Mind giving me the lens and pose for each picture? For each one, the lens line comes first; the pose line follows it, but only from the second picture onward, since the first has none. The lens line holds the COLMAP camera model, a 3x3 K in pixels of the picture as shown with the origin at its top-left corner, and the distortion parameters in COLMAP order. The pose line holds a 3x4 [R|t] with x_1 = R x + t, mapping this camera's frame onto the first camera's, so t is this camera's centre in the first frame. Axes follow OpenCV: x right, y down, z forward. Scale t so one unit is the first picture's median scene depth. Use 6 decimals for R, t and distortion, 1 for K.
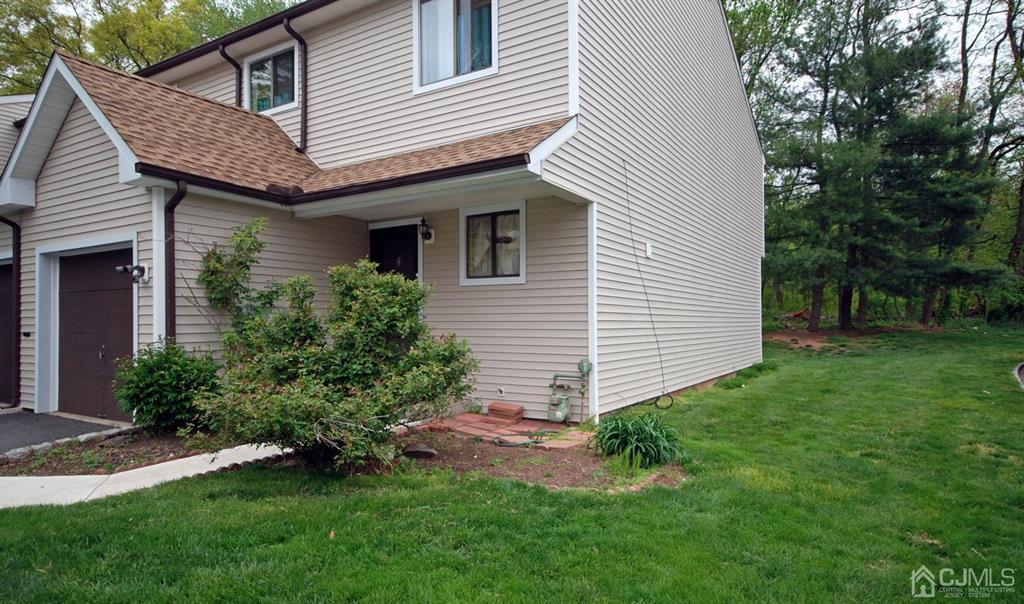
lens RADIAL K [[600.1, 0, 499.1], [0, 600.1, 322.3], [0, 0, 1]] dist [0.020961, 0.001856]
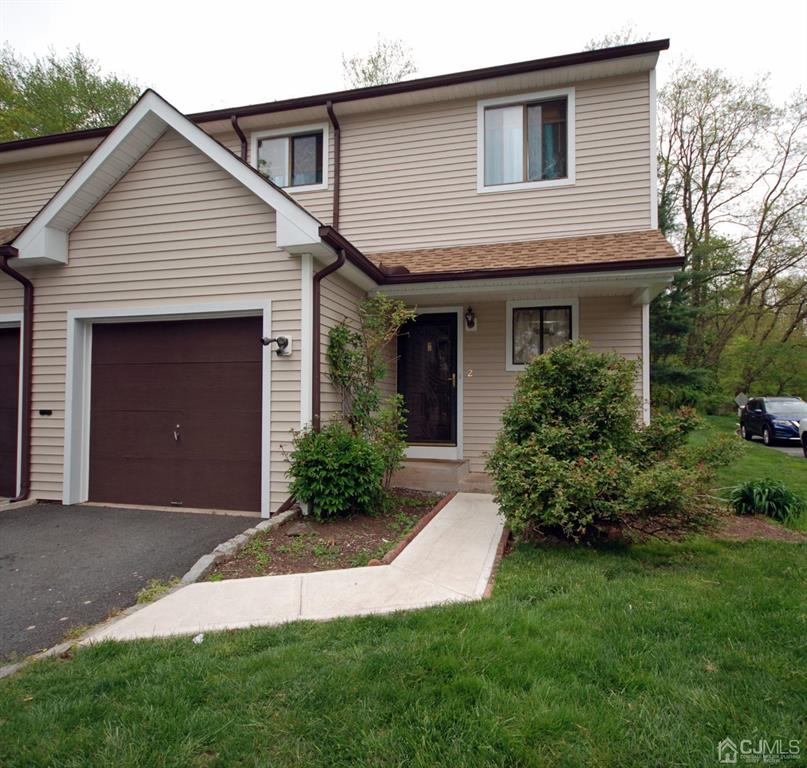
lens RADIAL K [[519.8, 0, 413.1], [0, 519.8, 402.0], [0, 0, 1]] dist [0.010587, 0.000691]
pose [[0.948837, 0.012457, 0.315522, -0.529132], [-0.008493, 0.999867, -0.013935, 0.011331], [-0.315654, 0.010542, 0.948816, 0.148463]]
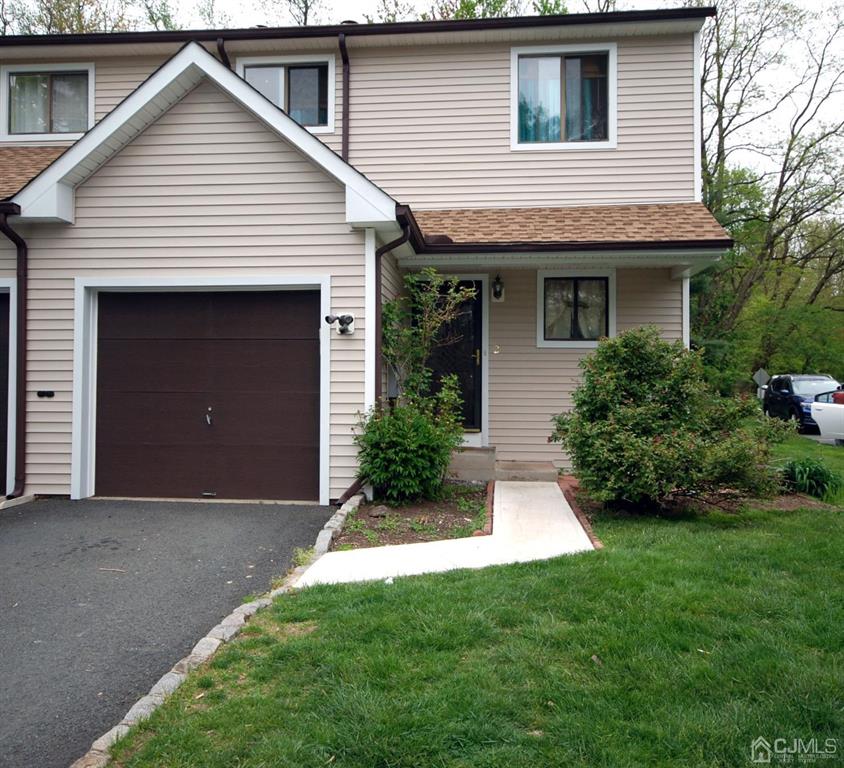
lens RADIAL K [[764.6, 0, 421.9], [0, 764.6, 382.5], [0, 0, 1]] dist [0.013633, 0.060697]
pose [[0.889443, 0.012152, 0.456885, -0.811060], [-0.008572, 0.999914, -0.009907, 0.011309], [-0.456966, 0.004895, 0.889471, -0.034681]]
